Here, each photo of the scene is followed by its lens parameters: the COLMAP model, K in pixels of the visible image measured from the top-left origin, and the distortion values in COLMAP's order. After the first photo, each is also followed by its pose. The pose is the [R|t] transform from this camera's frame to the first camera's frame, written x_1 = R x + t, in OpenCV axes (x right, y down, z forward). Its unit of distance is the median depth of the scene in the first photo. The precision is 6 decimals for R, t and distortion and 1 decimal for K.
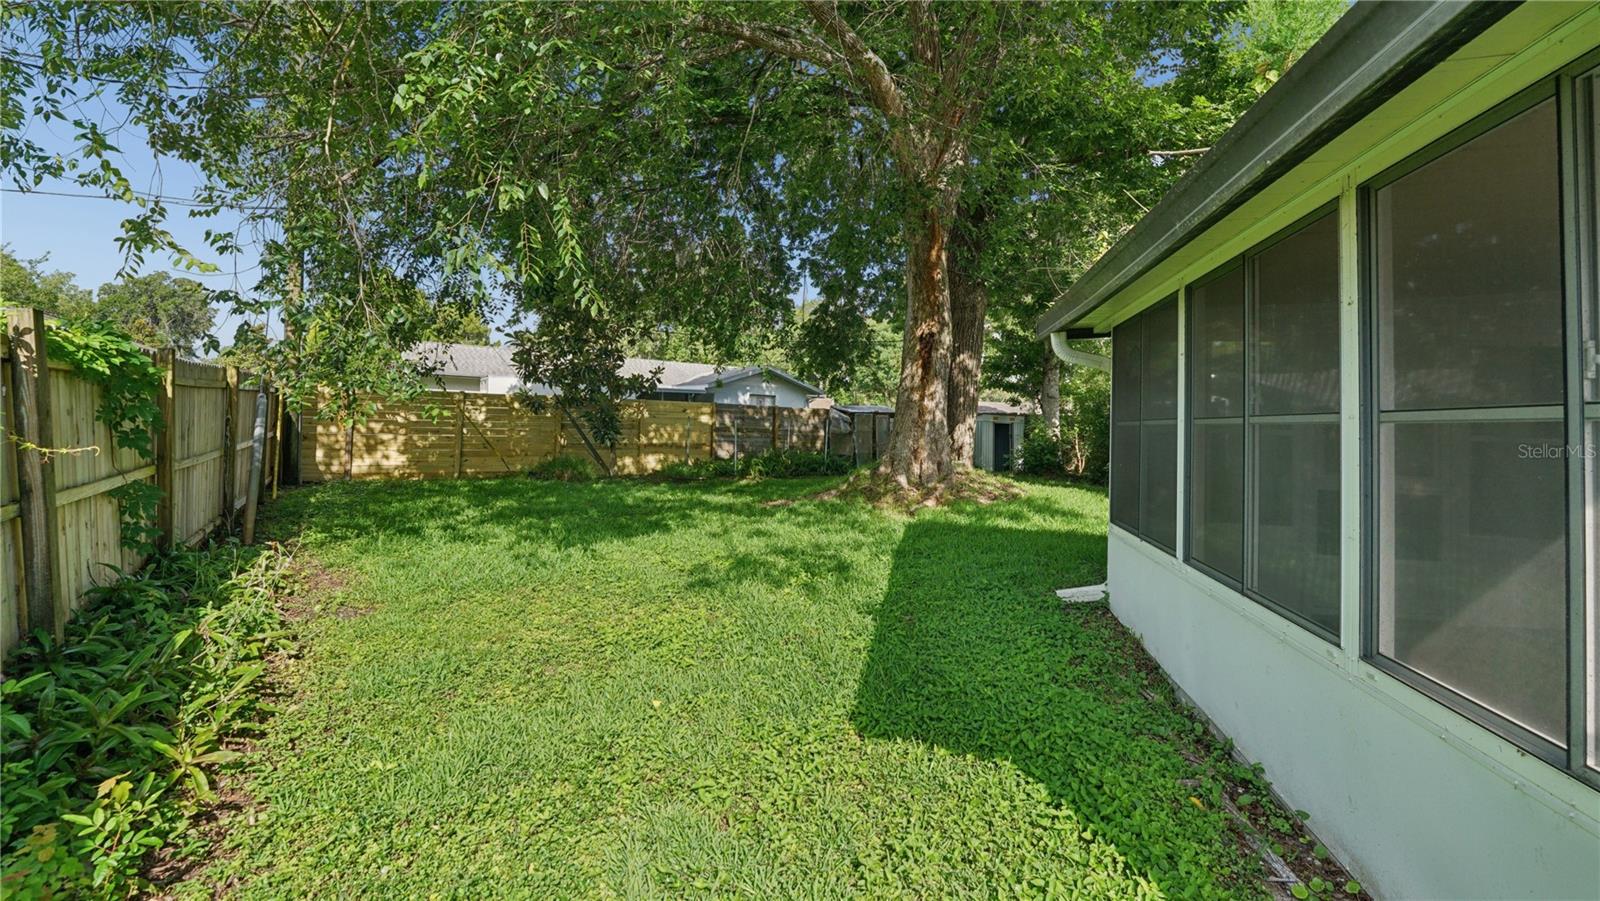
lens RADIAL K [[649.3, 0, 815.8], [0, 649.3, 446.3], [0, 0, 1]] dist [-0.024395, 0.000349]
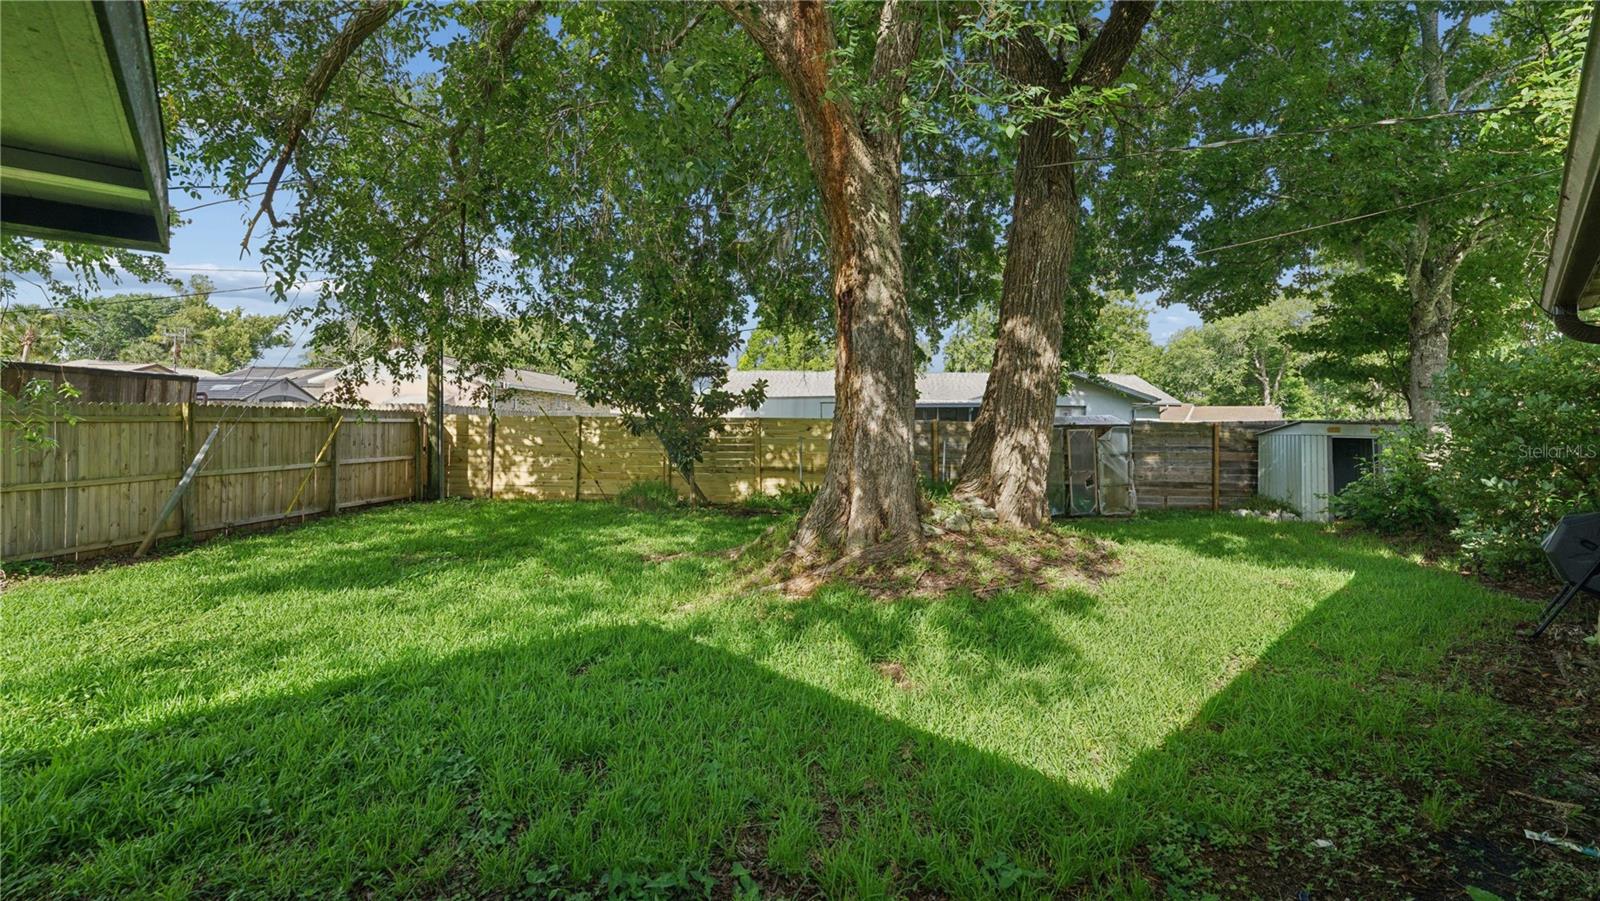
lens RADIAL K [[649.3, 0, 793.8], [0, 649.3, 450.9], [0, 0, 1]] dist [-0.024395, 0.000349]
pose [[0.799204, -0.001176, -0.601059, 0.376899], [-0.010374, 0.999822, -0.015750, -0.015162], [0.600970, 0.018822, 0.799050, 0.392480]]
